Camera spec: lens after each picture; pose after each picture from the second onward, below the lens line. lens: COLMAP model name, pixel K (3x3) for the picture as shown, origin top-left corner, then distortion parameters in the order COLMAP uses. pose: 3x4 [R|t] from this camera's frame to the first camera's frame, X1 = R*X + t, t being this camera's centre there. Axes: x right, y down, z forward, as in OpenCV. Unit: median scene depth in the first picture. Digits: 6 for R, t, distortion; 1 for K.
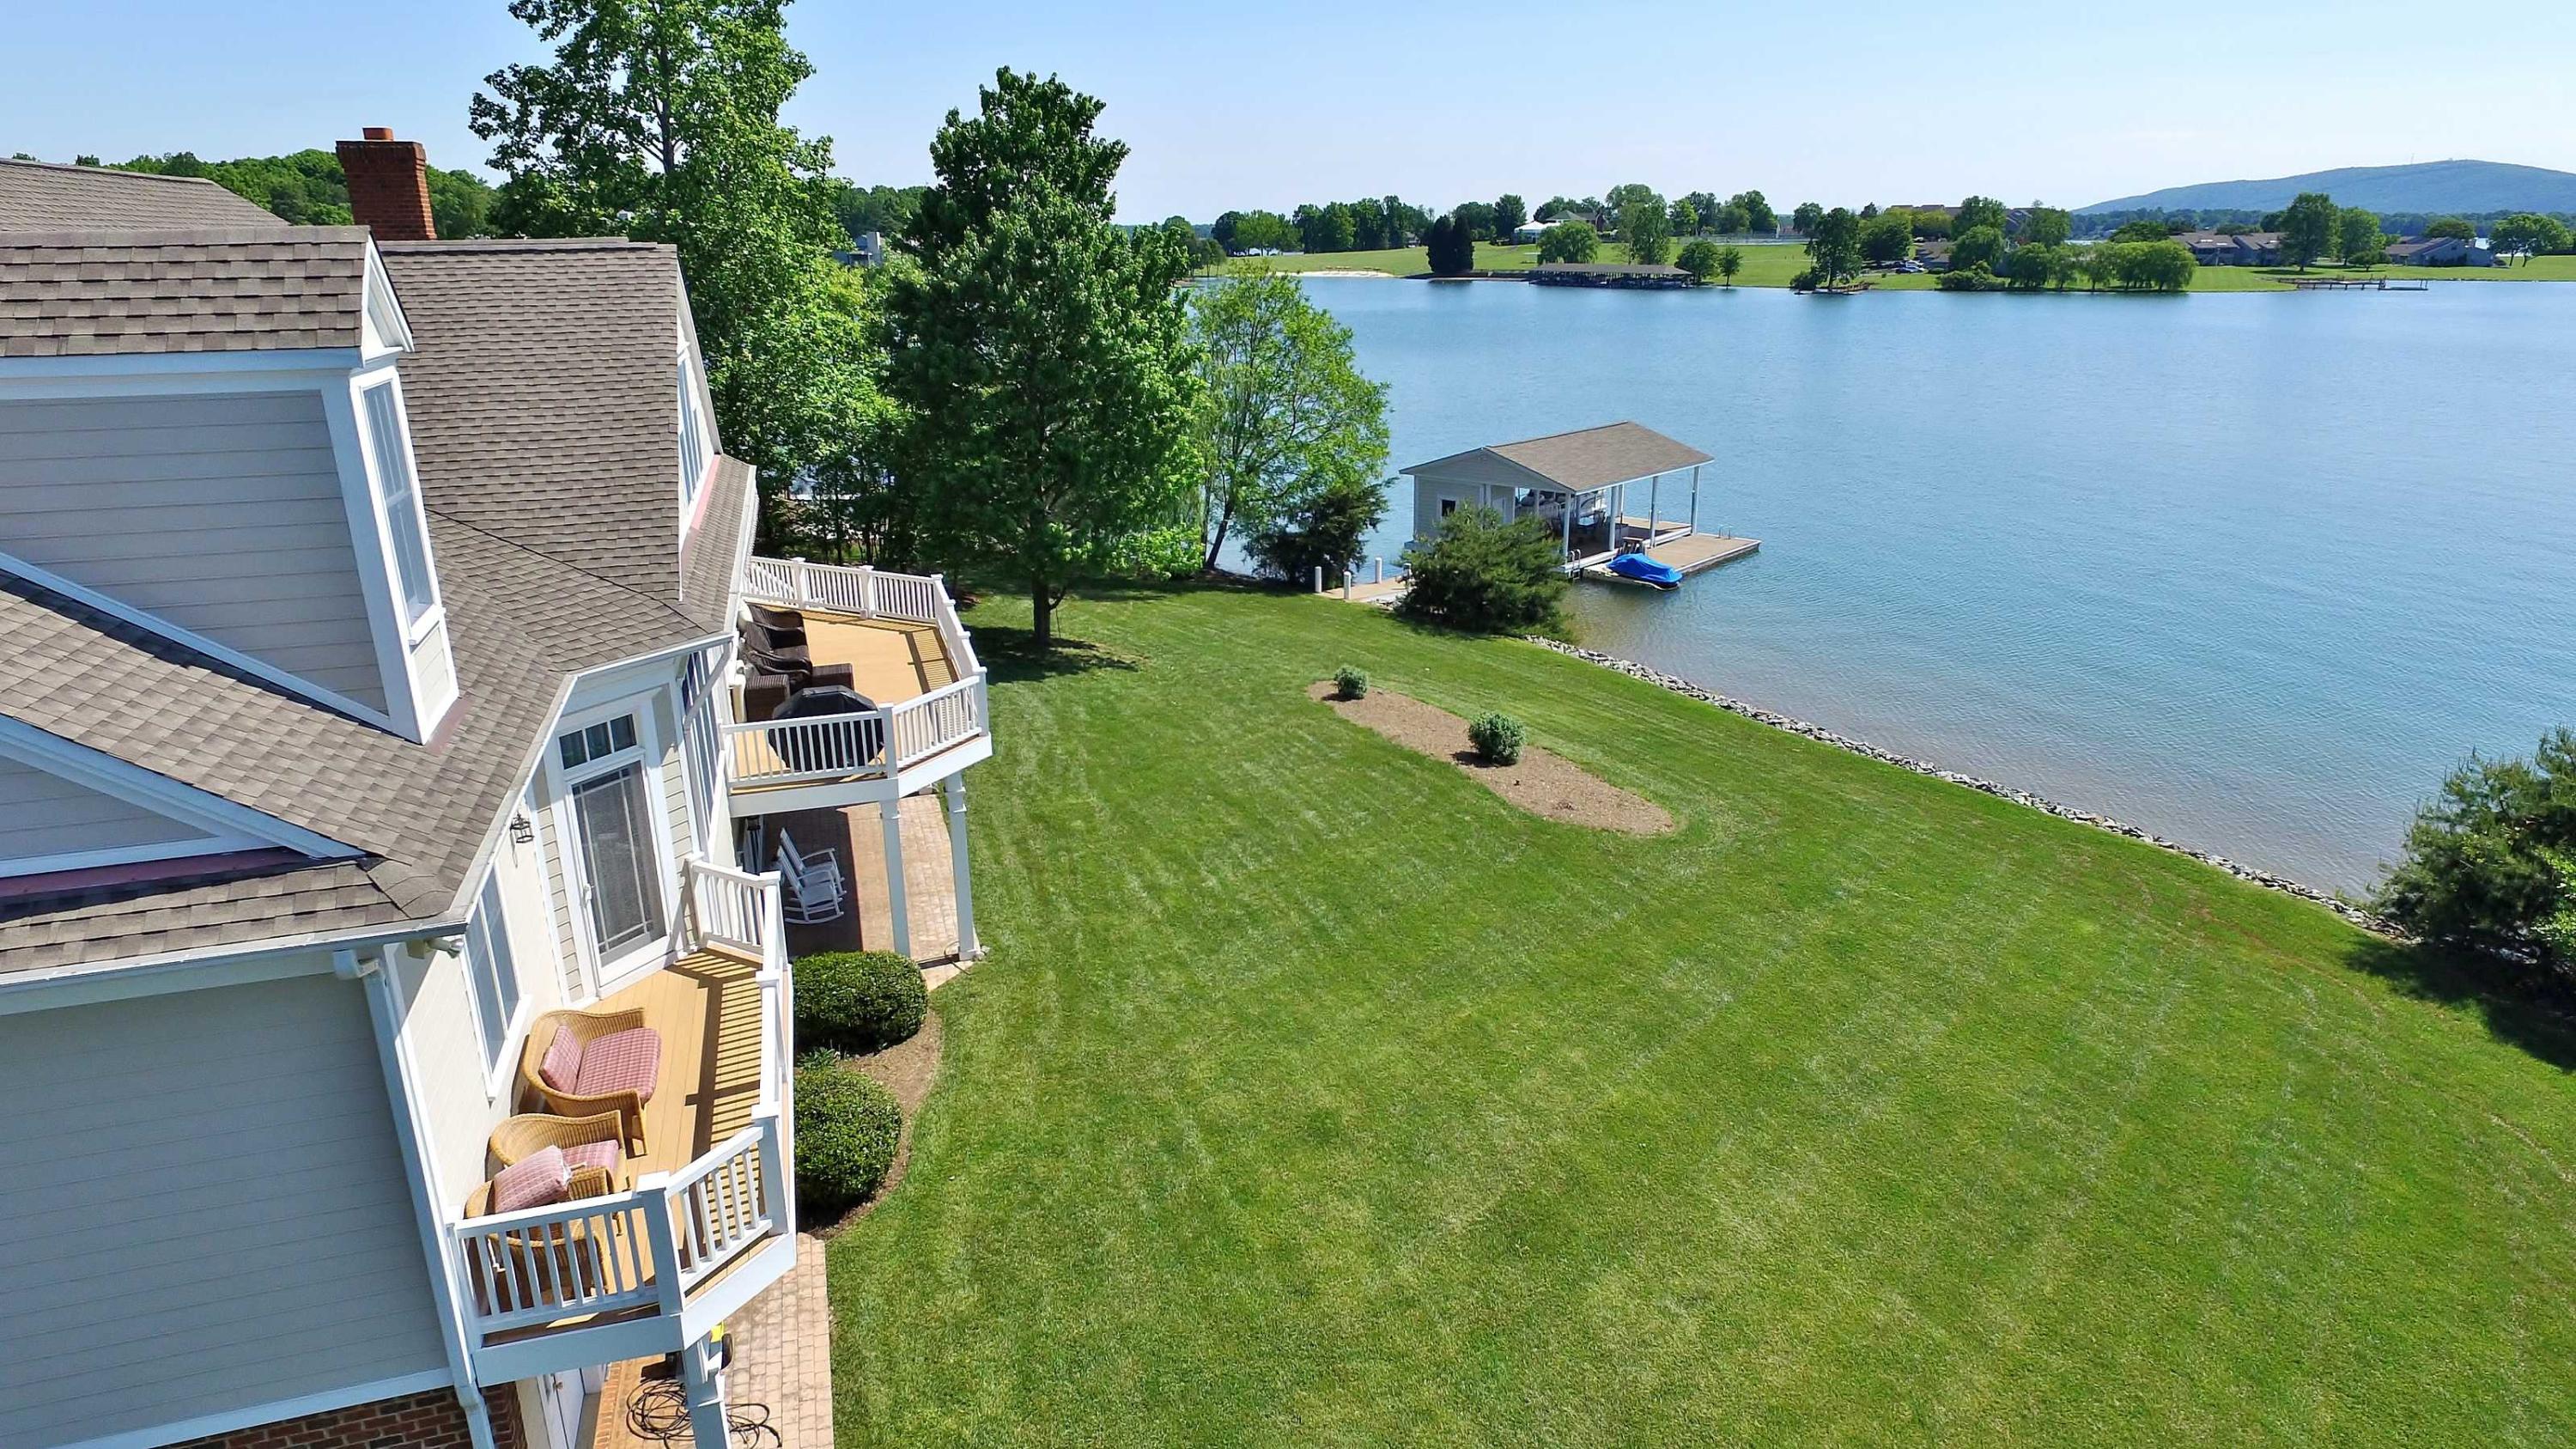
lens RADIAL K [[1499.8, 0, 1288.0], [0, 1499.8, 724.5], [0, 0, 1]] dist [-0.001678, 0.000066]
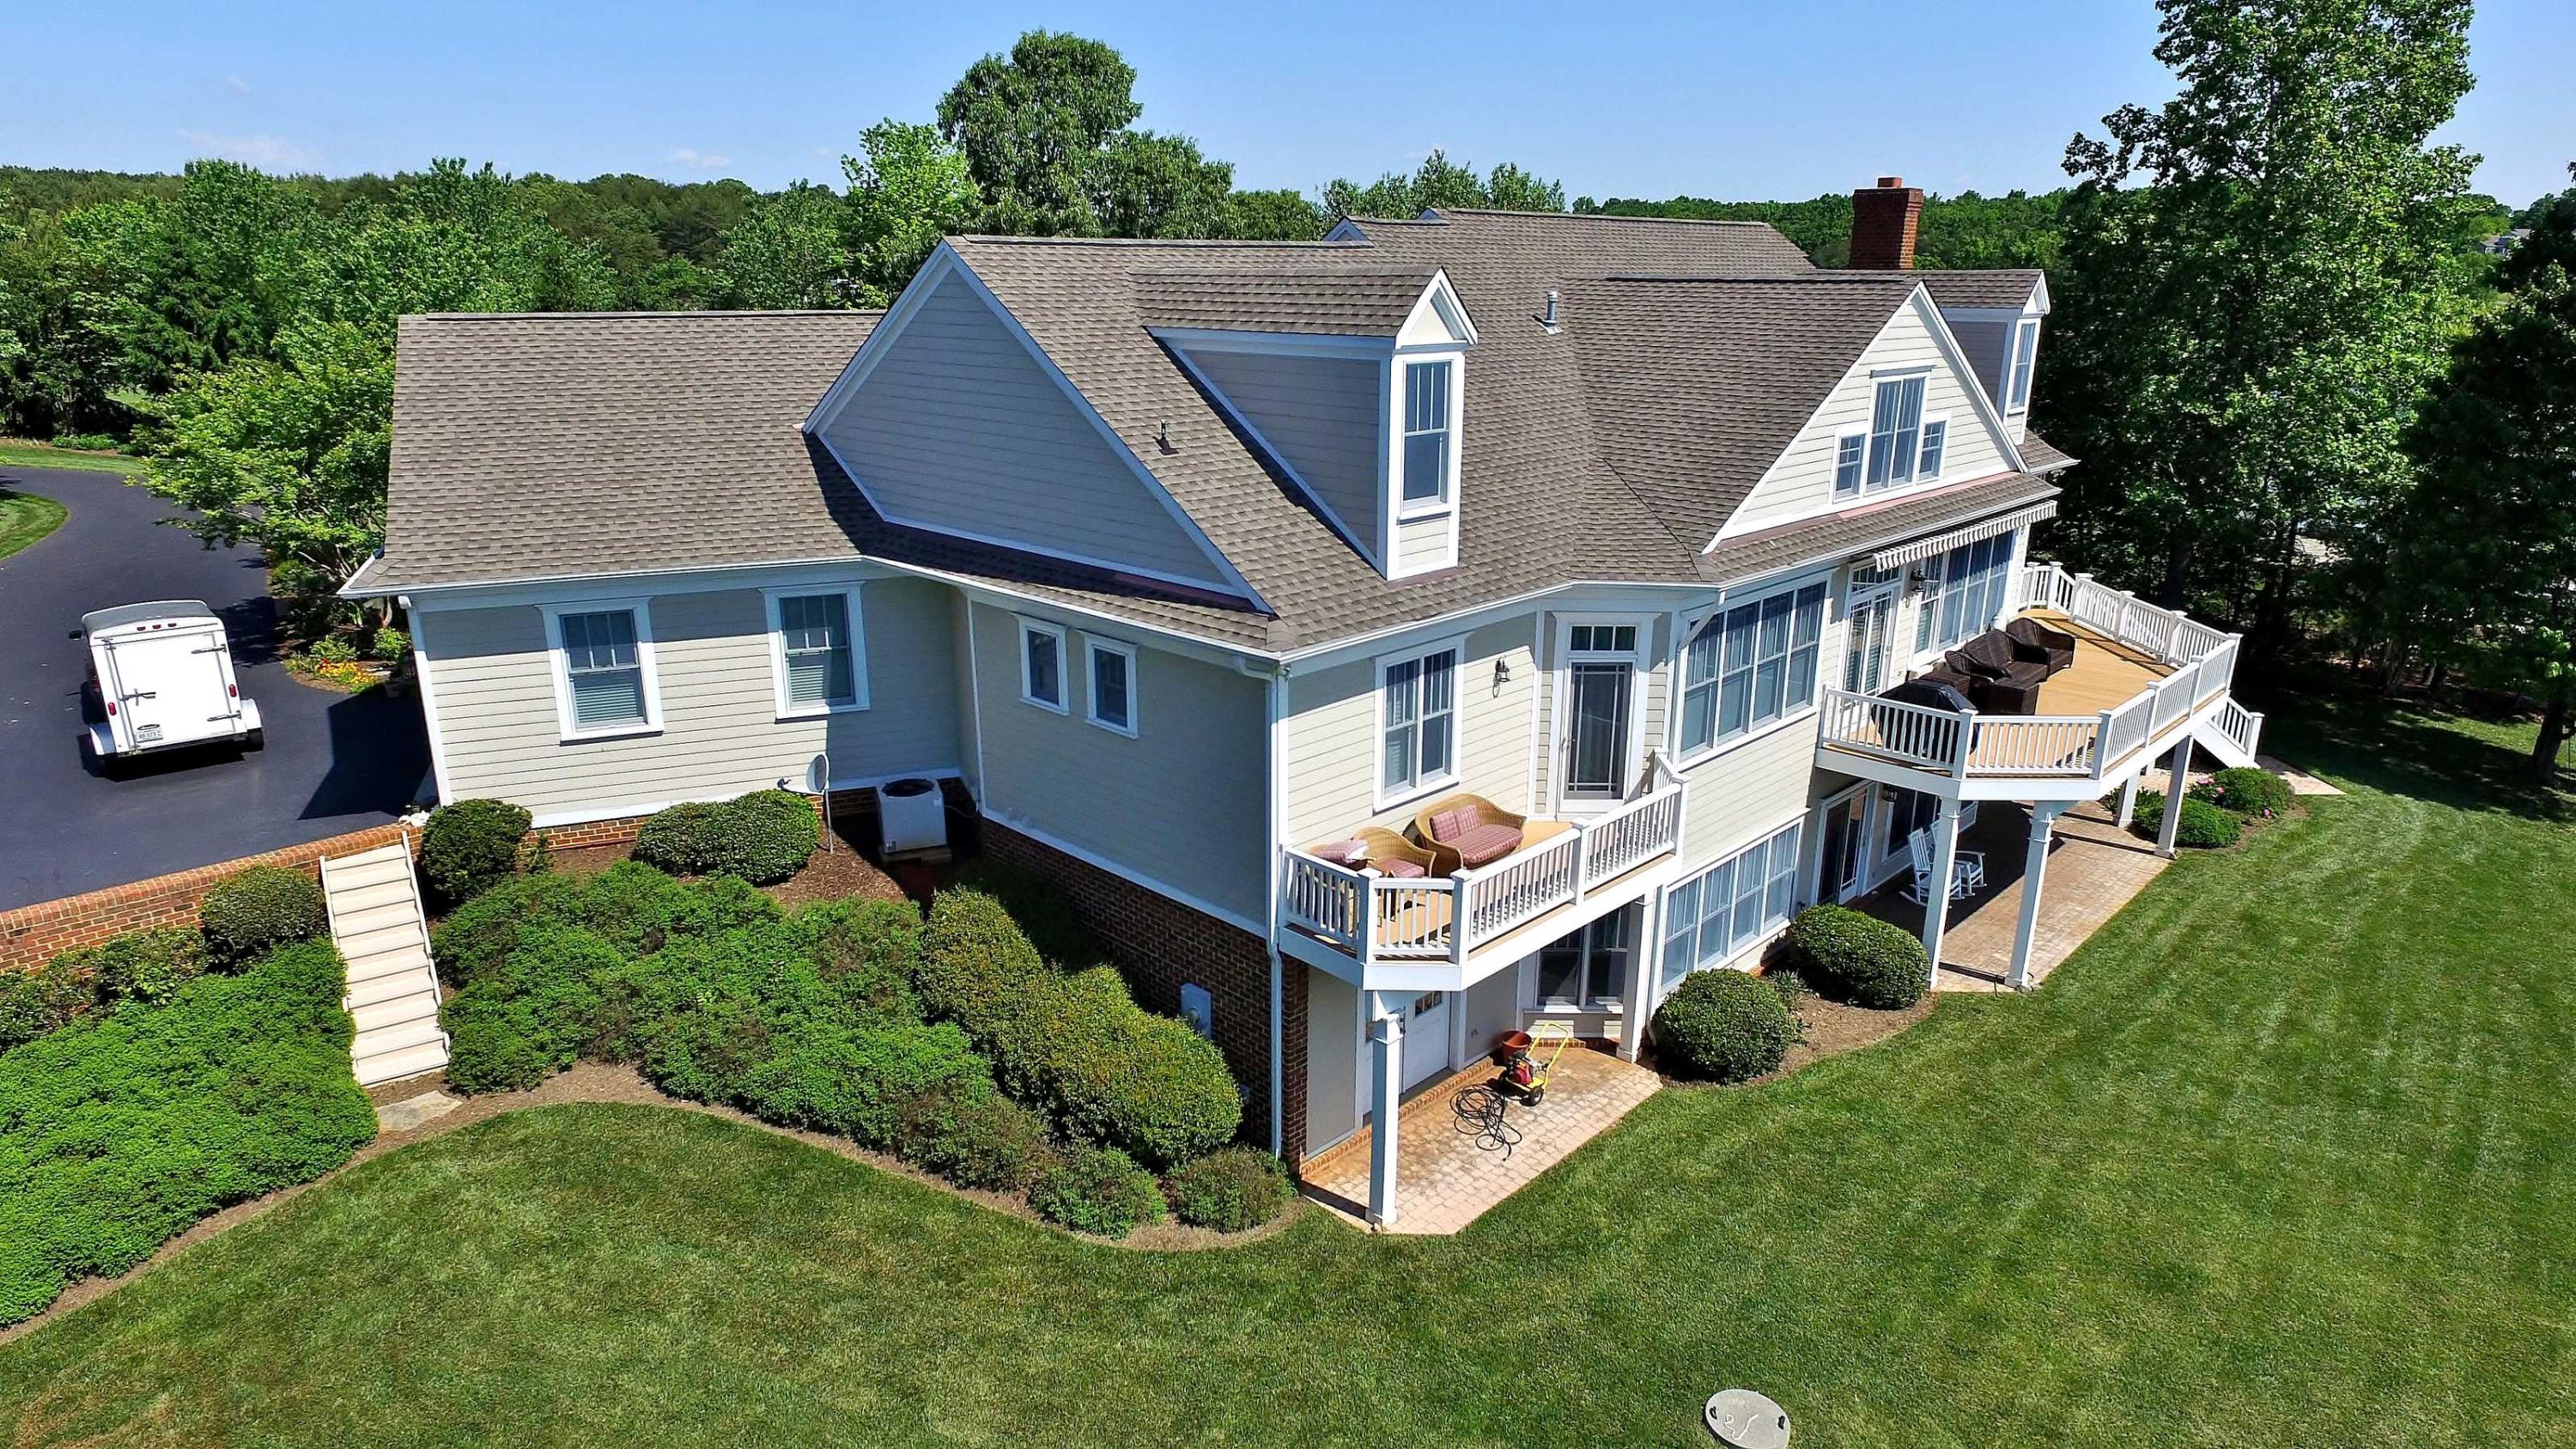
lens RADIAL K [[1499.8, 0, 1288.0], [0, 1499.8, 724.5], [0, 0, 1]] dist [-0.001678, 0.000066]
pose [[0.473958, 0.271620, -0.837608, 0.491309], [-0.282267, 0.947903, 0.147666, -0.030412], [0.834080, 0.166442, 0.525936, 0.047808]]
